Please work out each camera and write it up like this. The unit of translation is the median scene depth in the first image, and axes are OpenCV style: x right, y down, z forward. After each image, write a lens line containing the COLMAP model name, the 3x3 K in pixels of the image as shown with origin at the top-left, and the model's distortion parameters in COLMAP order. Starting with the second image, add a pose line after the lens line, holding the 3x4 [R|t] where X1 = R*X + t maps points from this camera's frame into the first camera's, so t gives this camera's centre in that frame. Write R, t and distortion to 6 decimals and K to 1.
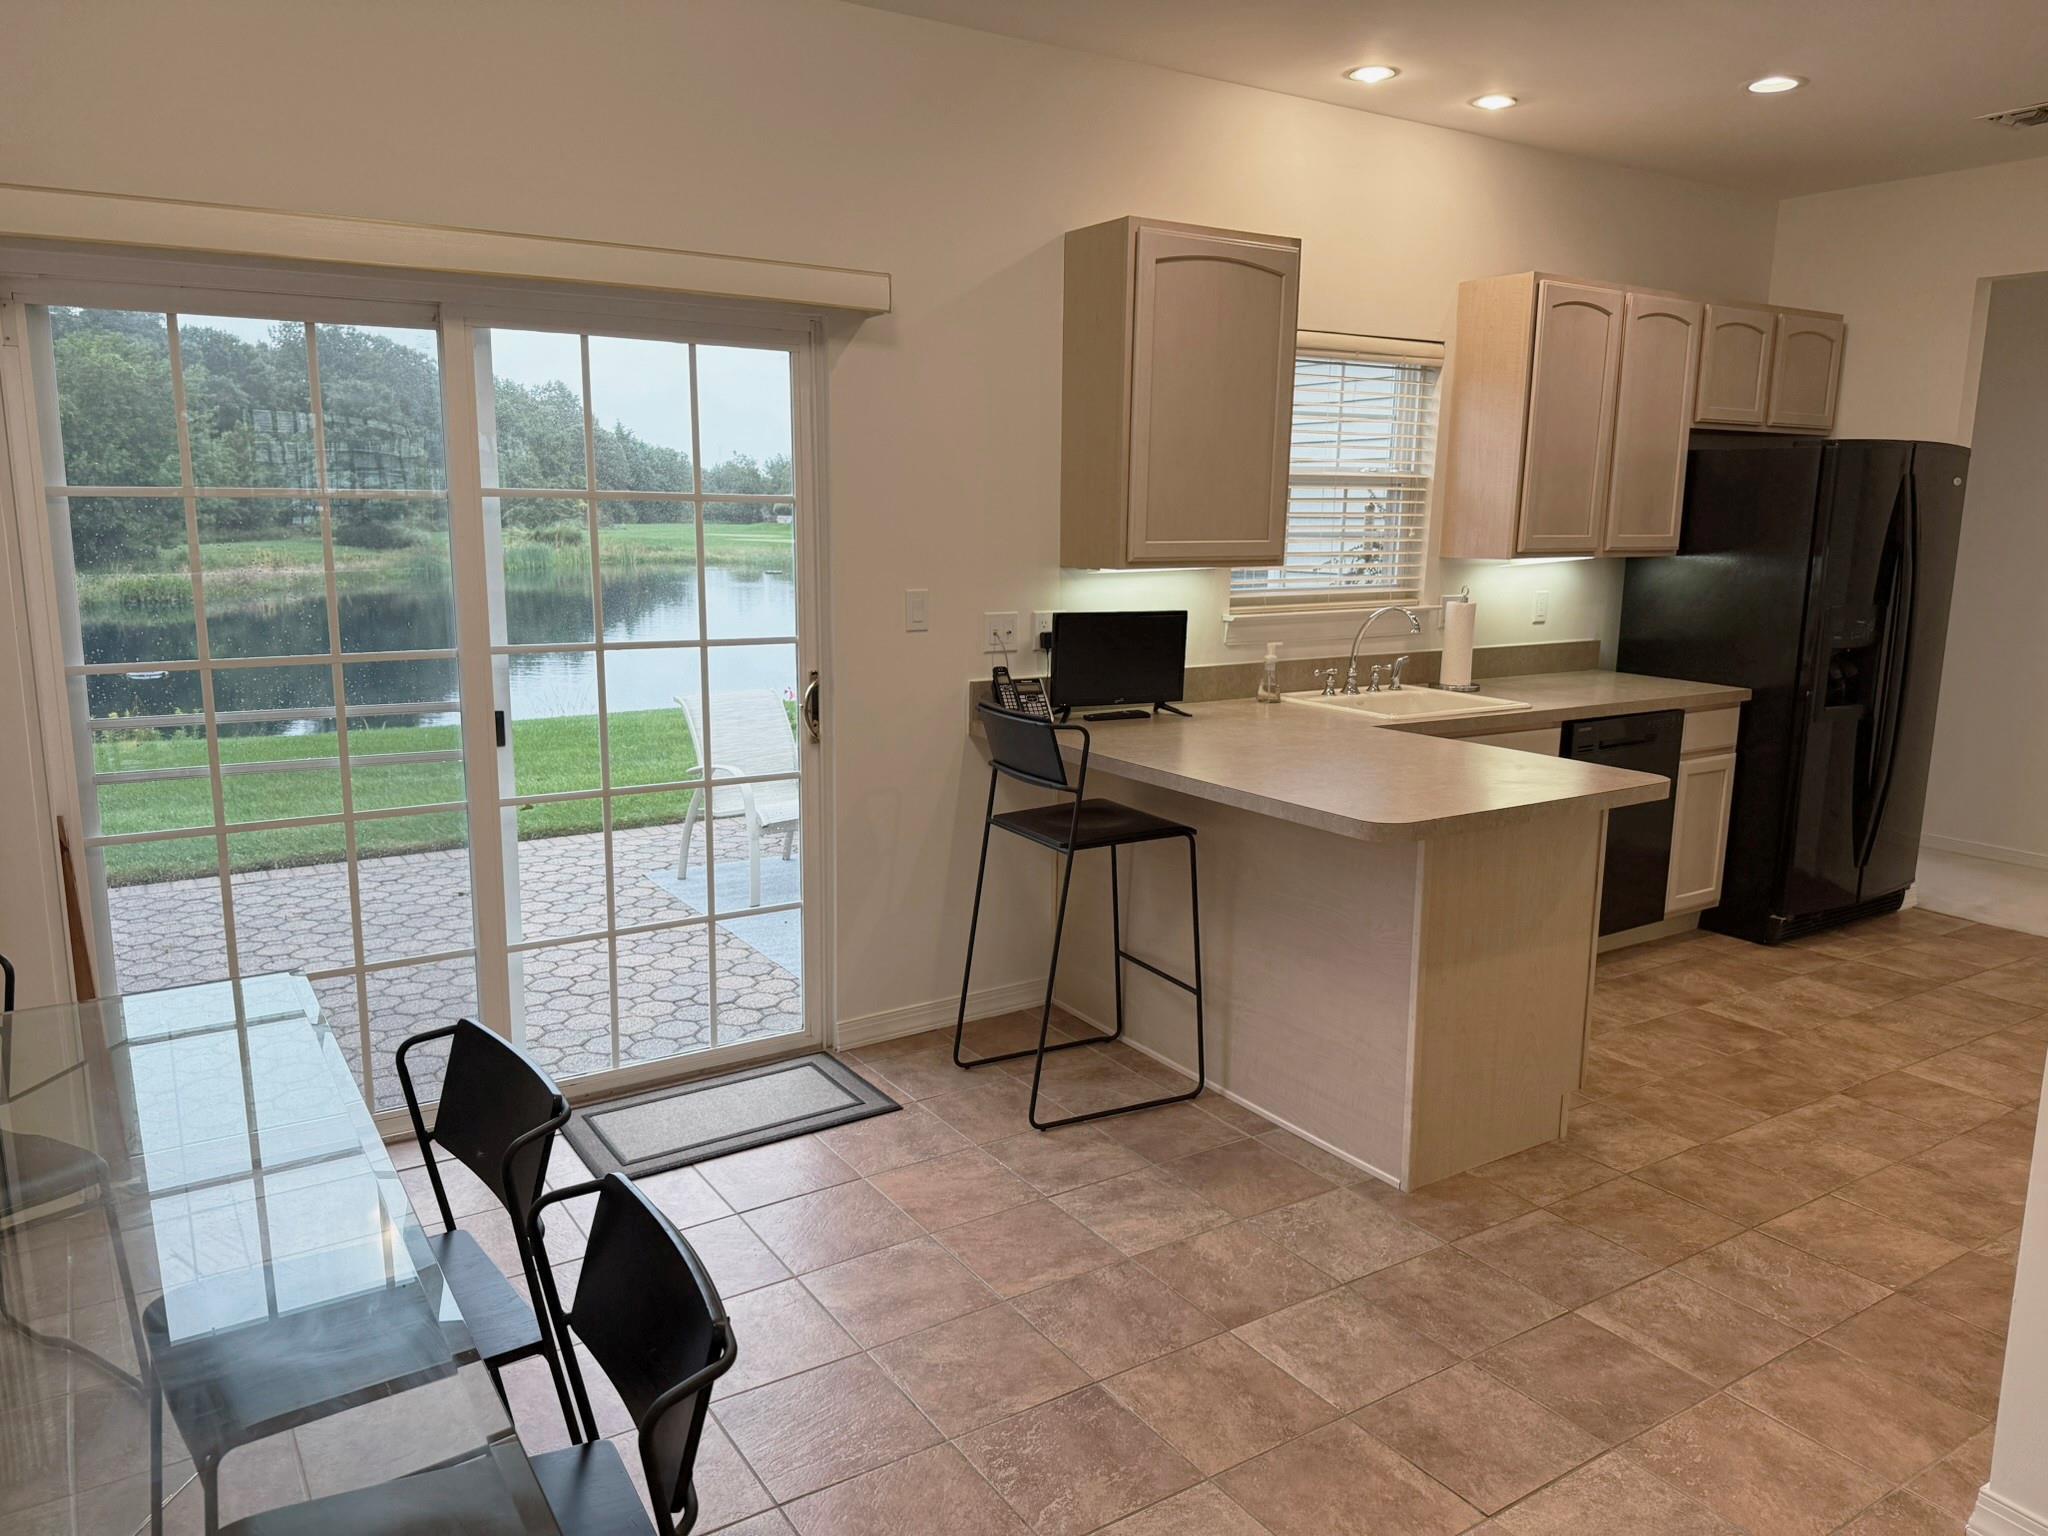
lens RADIAL K [[1453.6, 0, 1013.0], [0, 1453.6, 775.5], [0, 0, 1]] dist [0.104869, -0.194798]
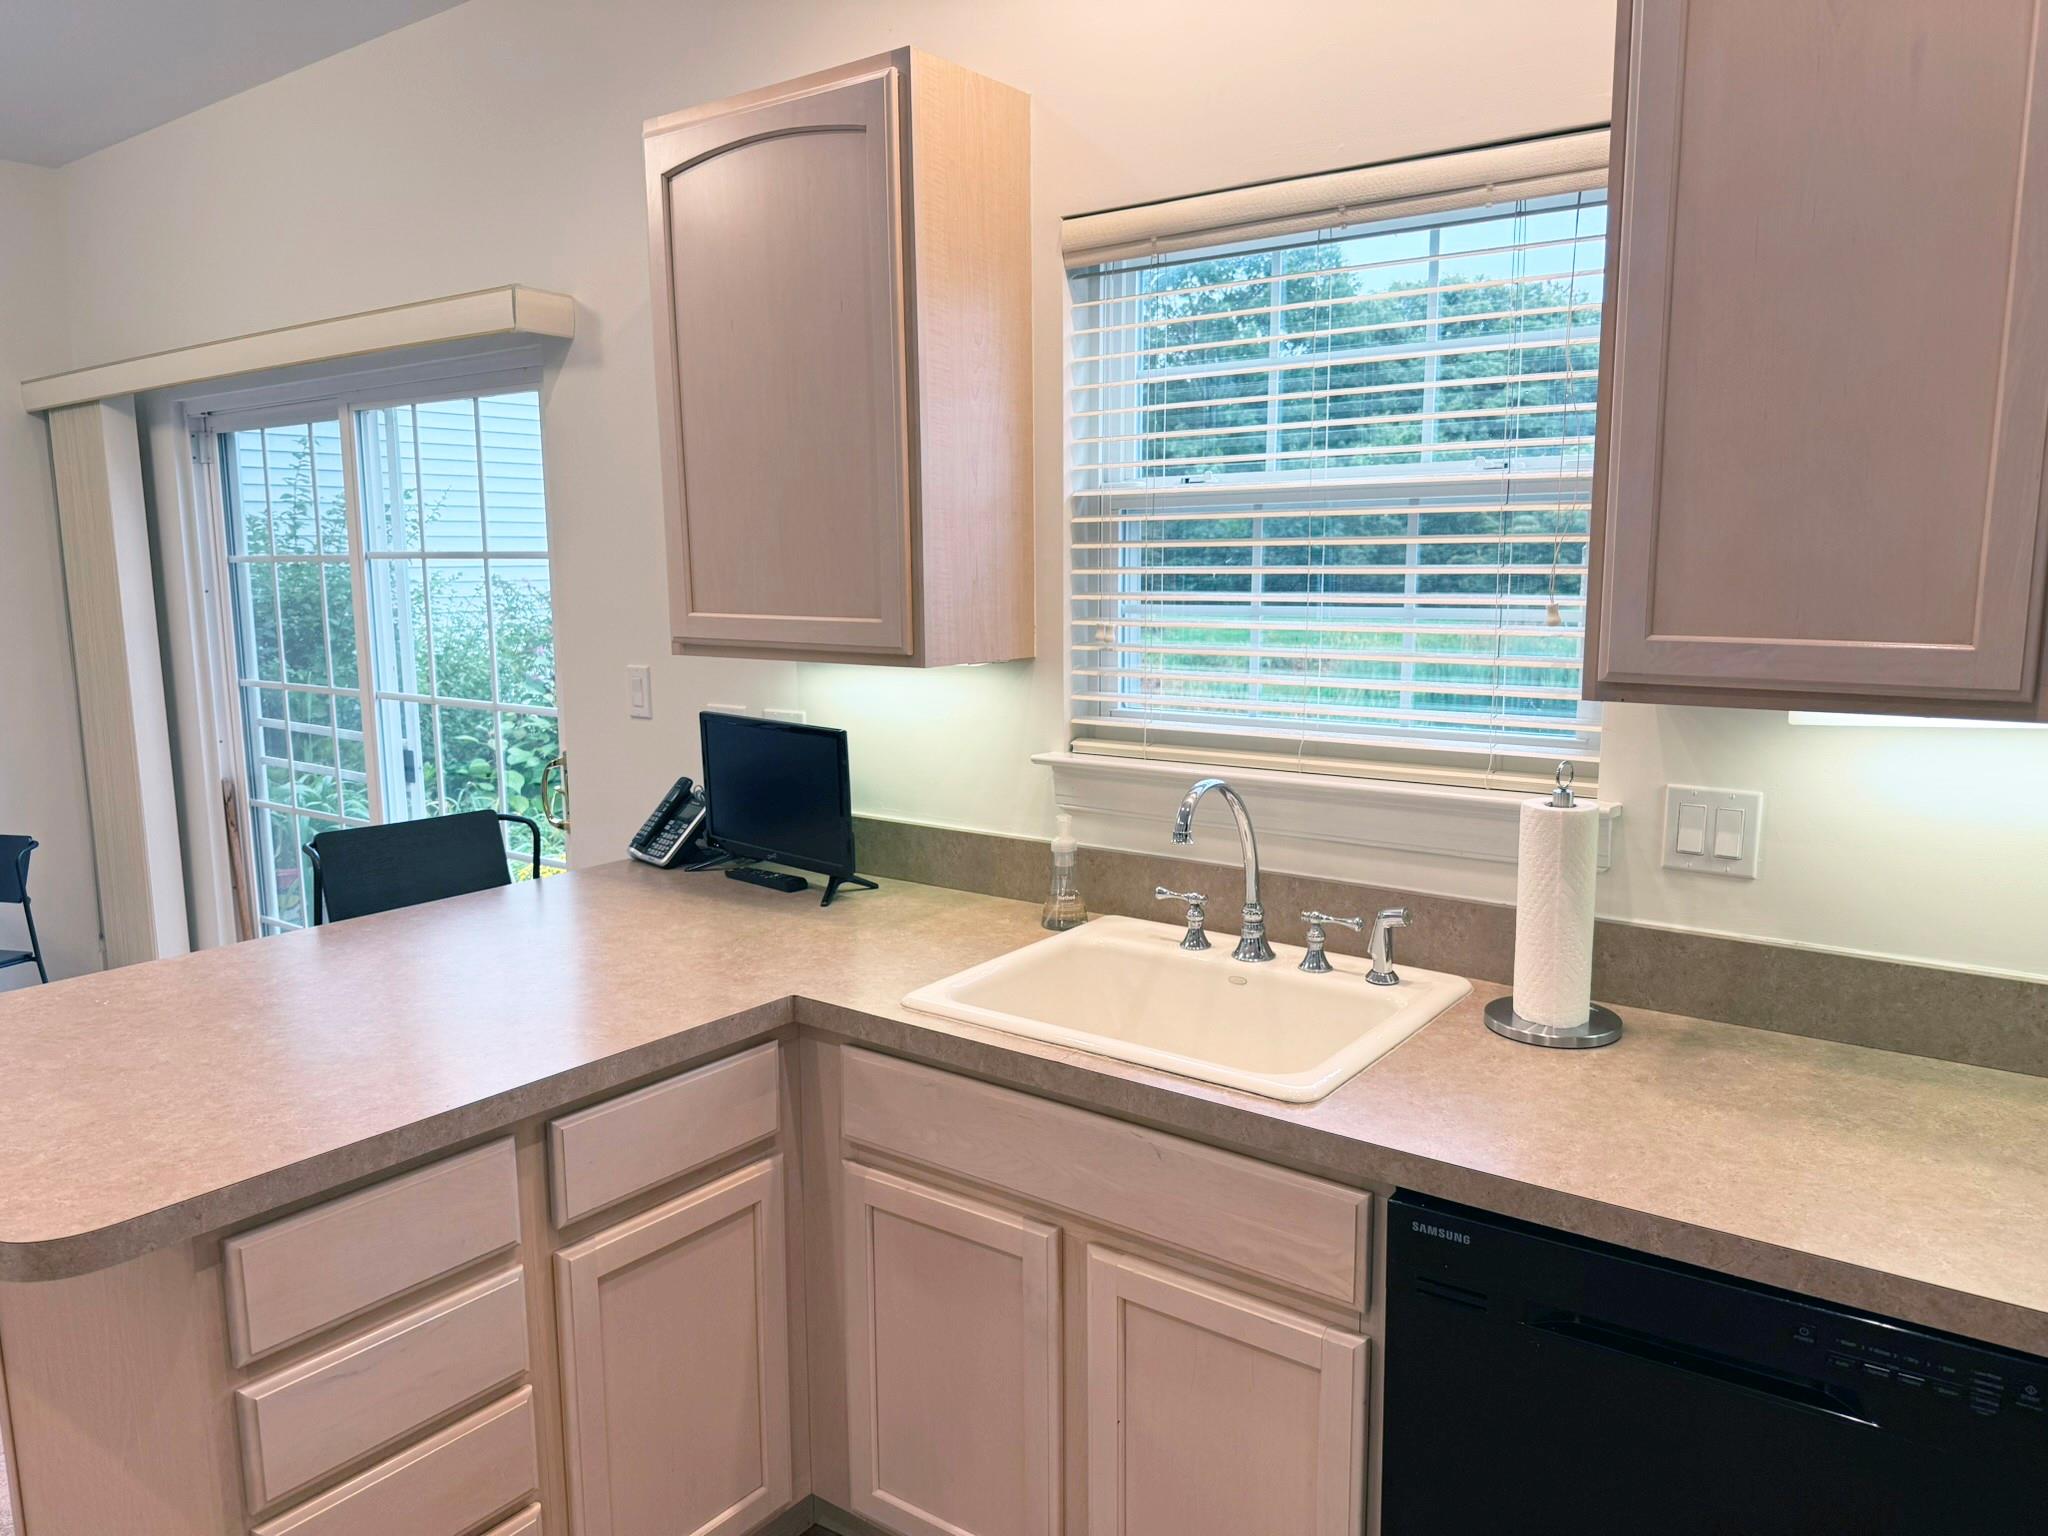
lens RADIAL K [[1453.6, 0, 1013.0], [0, 1453.6, 775.5], [0, 0, 1]] dist [0.104869, -0.194798]
pose [[0.332487, 0.121173, -0.935291, 0.726739], [-0.159455, 0.984657, 0.070884, -0.152854], [0.929530, 0.125569, 0.346708, 0.891975]]
